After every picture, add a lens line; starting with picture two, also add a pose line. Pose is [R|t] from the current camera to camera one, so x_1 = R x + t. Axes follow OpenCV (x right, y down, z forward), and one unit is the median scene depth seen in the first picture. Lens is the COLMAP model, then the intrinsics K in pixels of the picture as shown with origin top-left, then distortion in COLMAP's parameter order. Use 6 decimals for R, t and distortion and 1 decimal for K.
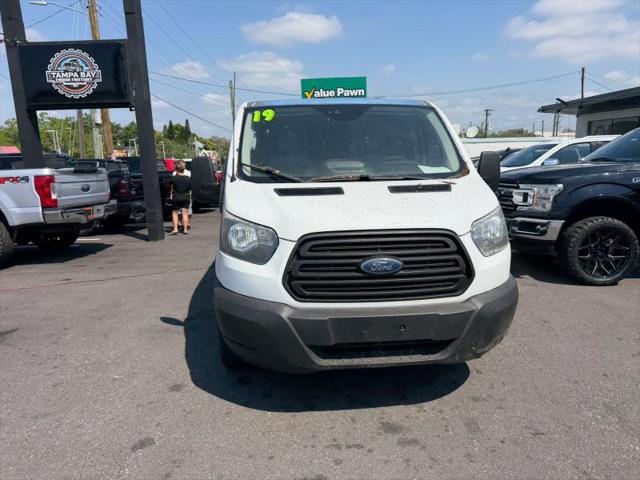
lens RADIAL K [[454.7, 0, 323.8], [0, 454.7, 238.1], [0, 0, 1]] dist [0.028283, -0.035329]
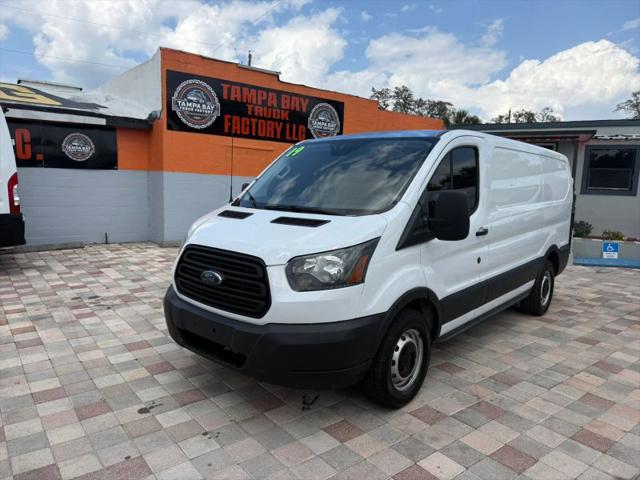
lens RADIAL K [[454.7, 0, 317.0], [0, 454.7, 242.4], [0, 0, 1]] dist [0.028283, -0.035329]
pose [[0.677184, 0.131386, -0.723988, 0.818958], [-0.152246, 0.987656, 0.036832, -0.084137], [0.719891, 0.085283, 0.688828, 0.228532]]
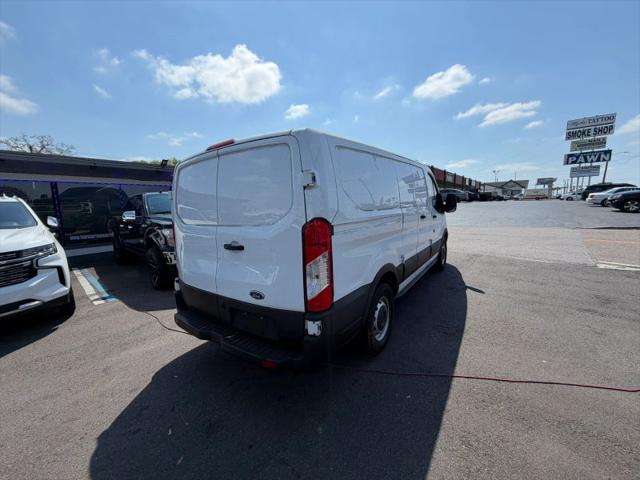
lens RADIAL K [[254.7, 0, 318.3], [0, 254.7, 240.5], [0, 0, 1]] dist [0.002012, -0.002198]
pose [[-0.755312, -0.040620, 0.654106, -0.604135], [0.165020, 0.954131, 0.249805, -0.380774], [-0.634250, 0.296621, -0.713963, 2.371480]]
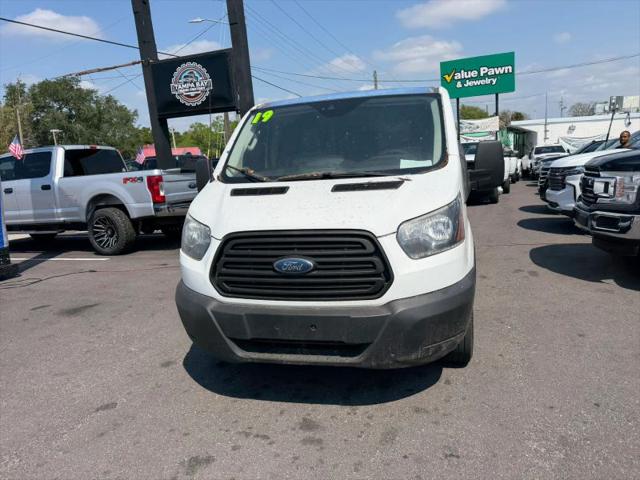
lens RADIAL K [[454.7, 0, 324.0], [0, 454.7, 242.9], [0, 0, 1]] dist [0.028283, -0.035329]
pose [[0.944984, 0.020967, -0.326443, 0.350823], [-0.010015, 0.999330, 0.035195, -0.017370], [0.326962, -0.029989, 0.944562, 0.045897]]
